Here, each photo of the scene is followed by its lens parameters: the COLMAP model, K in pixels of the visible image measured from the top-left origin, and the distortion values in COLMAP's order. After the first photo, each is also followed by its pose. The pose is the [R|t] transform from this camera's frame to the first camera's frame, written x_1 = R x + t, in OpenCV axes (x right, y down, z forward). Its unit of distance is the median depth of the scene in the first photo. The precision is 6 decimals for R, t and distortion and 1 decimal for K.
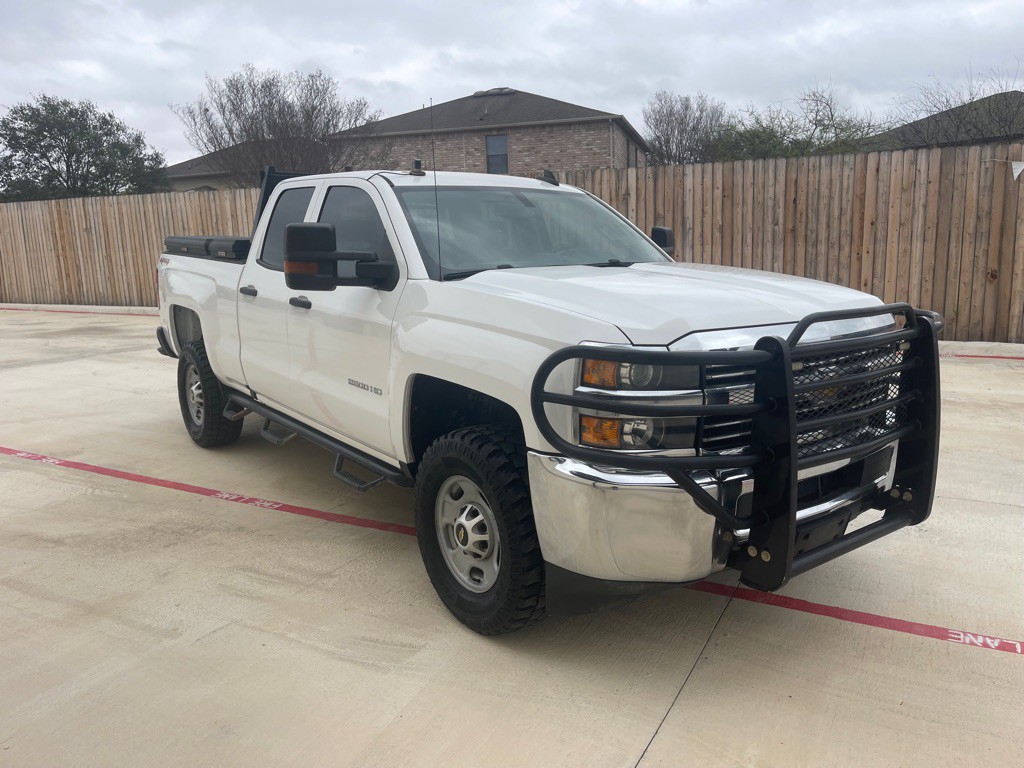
lens RADIAL K [[769.9, 0, 515.7], [0, 769.9, 372.1], [0, 0, 1]] dist [0.077965, -0.118017]
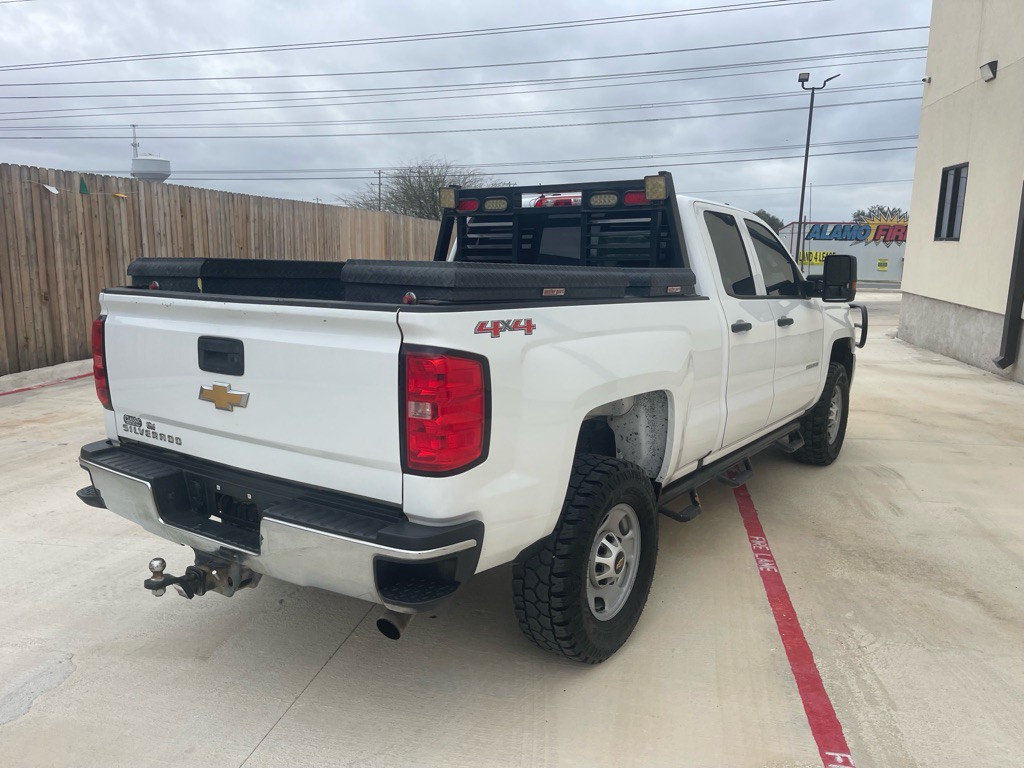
lens RADIAL K [[770.5, 0, 515.4], [0, 770.5, 384.8], [0, 0, 1]] dist [0.077840, -0.117376]
pose [[-0.295036, -0.149711, 0.943684, -1.128156], [0.155677, 0.966919, 0.202068, -0.263714], [-0.942719, 0.206527, -0.261970, 1.519959]]
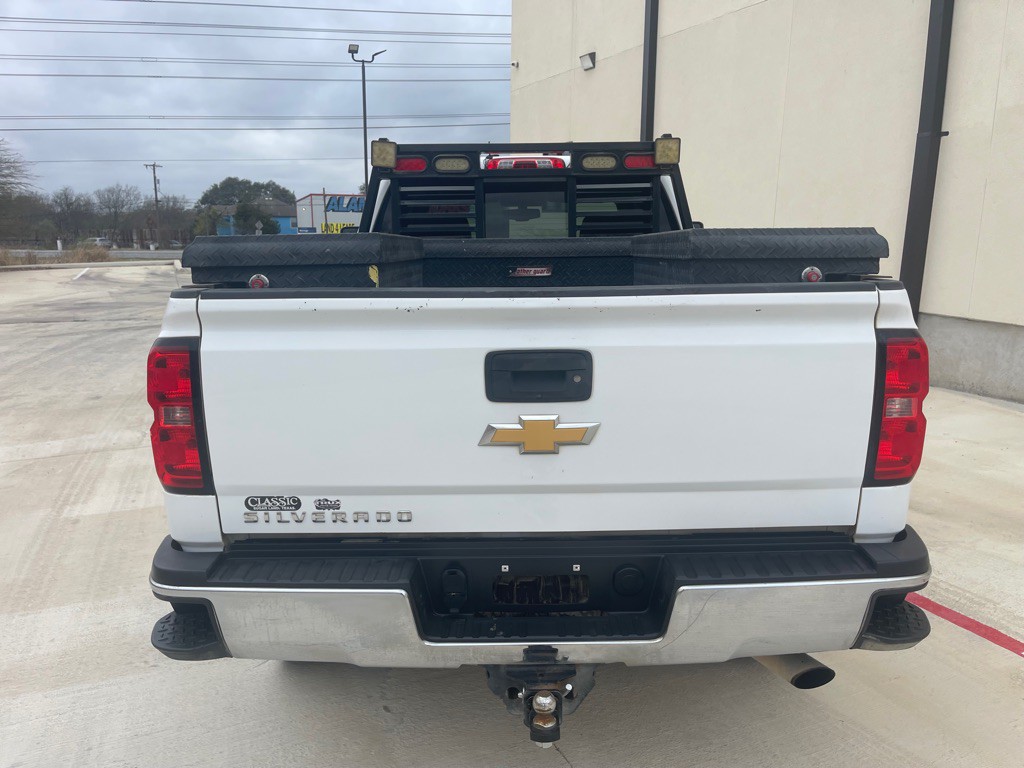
lens RADIAL K [[766.6, 0, 514.5], [0, 766.6, 391.1], [0, 0, 1]] dist [0.074754, -0.107228]
pose [[-0.790908, -0.110346, 0.601904, -0.737187], [0.119599, 0.936765, 0.328890, -0.325126], [-0.600134, 0.332108, -0.727697, 1.866553]]
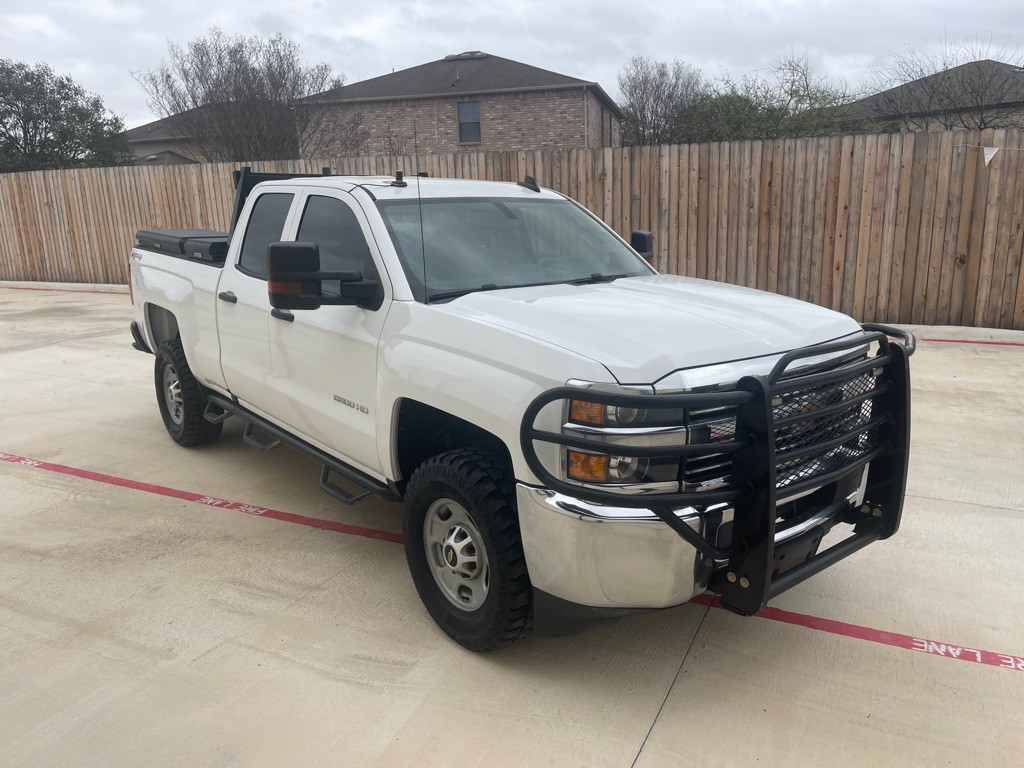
lens RADIAL K [[770.5, 0, 515.4], [0, 770.5, 384.8], [0, 0, 1]] dist [0.077840, -0.117376]
pose [[0.999395, -0.005892, 0.034282, -0.011880], [0.003857, 0.998243, 0.059130, -0.051572], [-0.034570, -0.058962, 0.997661, -0.011356]]
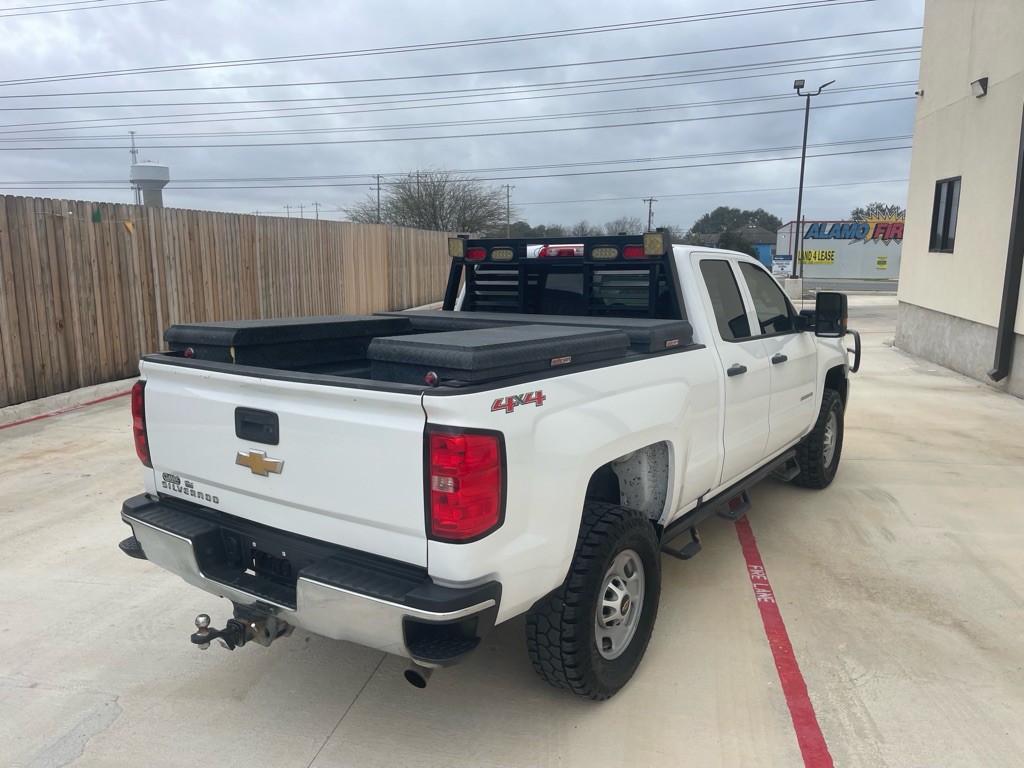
lens RADIAL K [[770.8, 0, 512.0], [0, 770.8, 384.0], [0, 0, 1]] dist [0.075272, -0.114889]
pose [[-0.292281, -0.144259, 0.945389, -1.165921], [0.169520, 0.965087, 0.199674, -0.325824], [-0.941188, 0.218623, -0.257622, 1.530667]]
